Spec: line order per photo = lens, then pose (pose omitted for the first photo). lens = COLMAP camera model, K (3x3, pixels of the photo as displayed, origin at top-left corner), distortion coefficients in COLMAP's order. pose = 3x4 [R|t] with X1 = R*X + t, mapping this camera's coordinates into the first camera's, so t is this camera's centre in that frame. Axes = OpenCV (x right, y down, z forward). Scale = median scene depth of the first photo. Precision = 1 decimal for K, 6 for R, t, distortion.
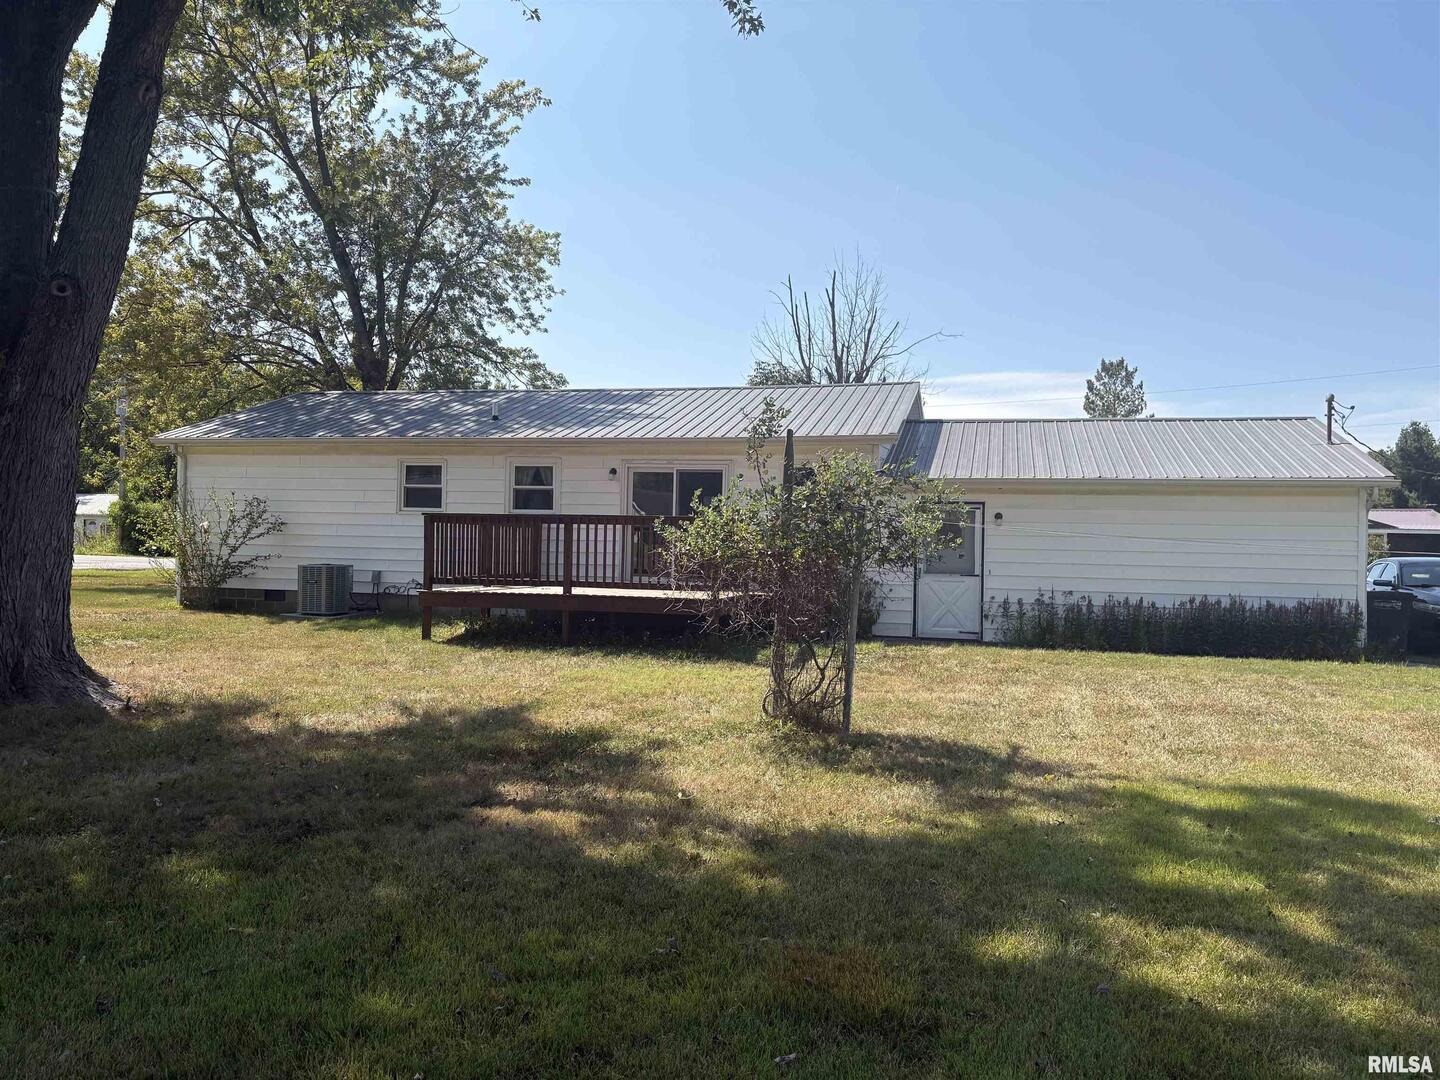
lens RADIAL K [[1089.0, 0, 720.6], [0, 1089.0, 546.2], [0, 0, 1]] dist [0.058086, -0.066786]
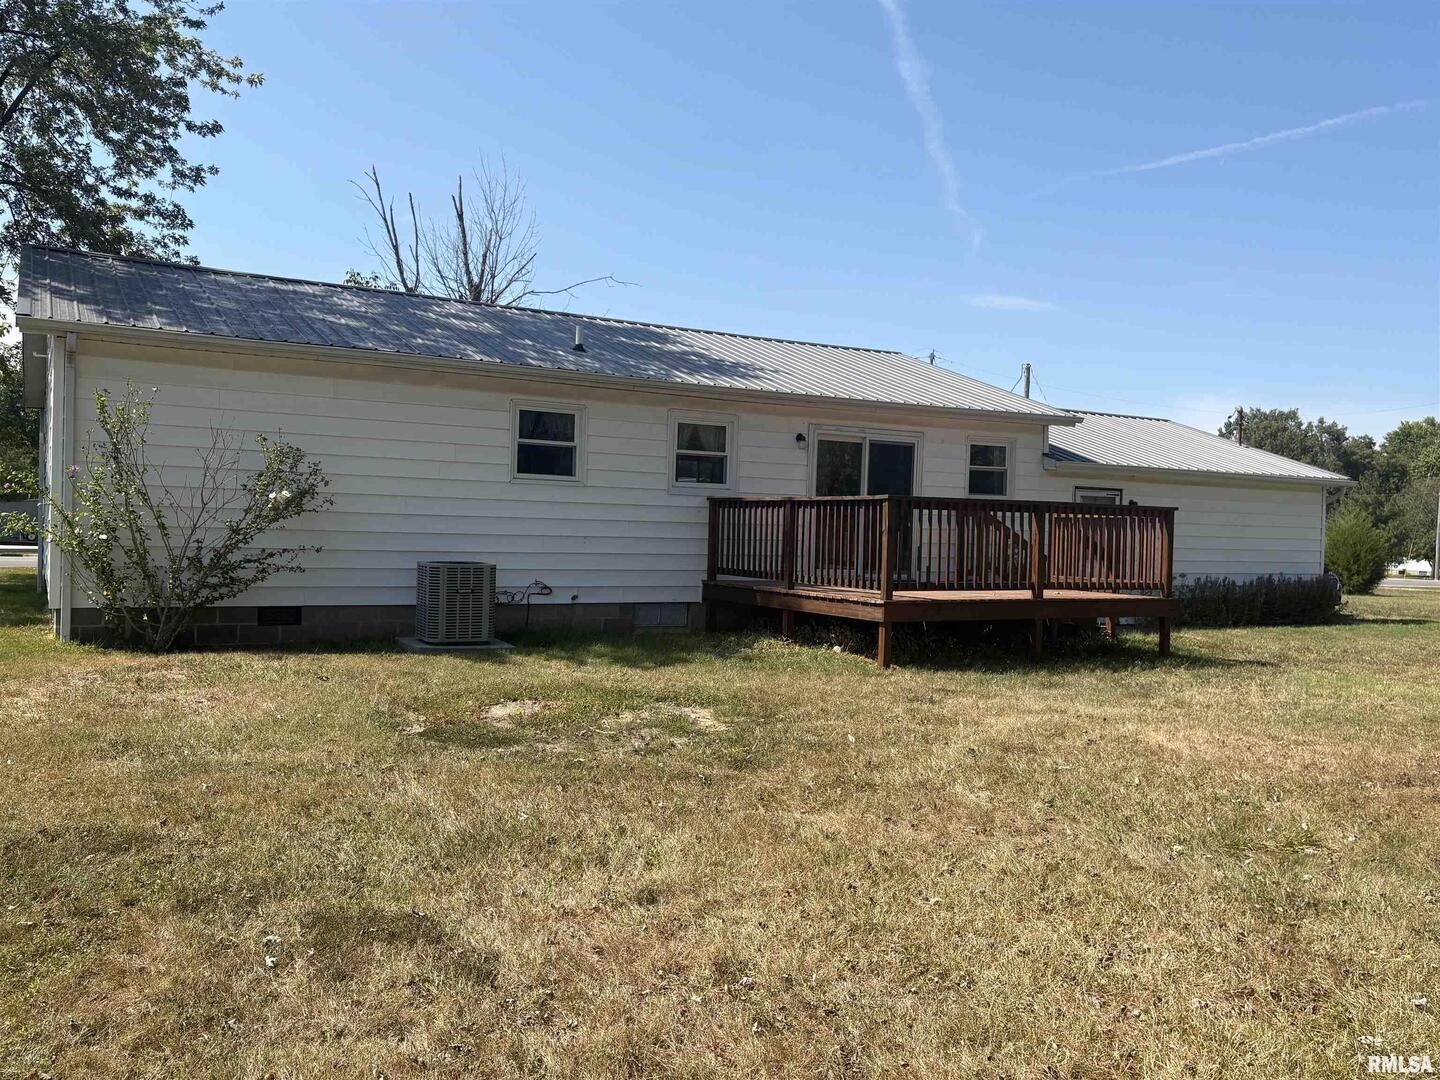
lens RADIAL K [[1186.3, 0, 720.9], [0, 1186.3, 535.5], [0, 0, 1]] dist [0.012526, 0.001904]
pose [[0.724277, -0.009756, 0.689440, -0.771404], [-0.013731, 0.999498, 0.028568, -0.021964], [-0.689372, -0.030158, 0.723779, 0.424082]]
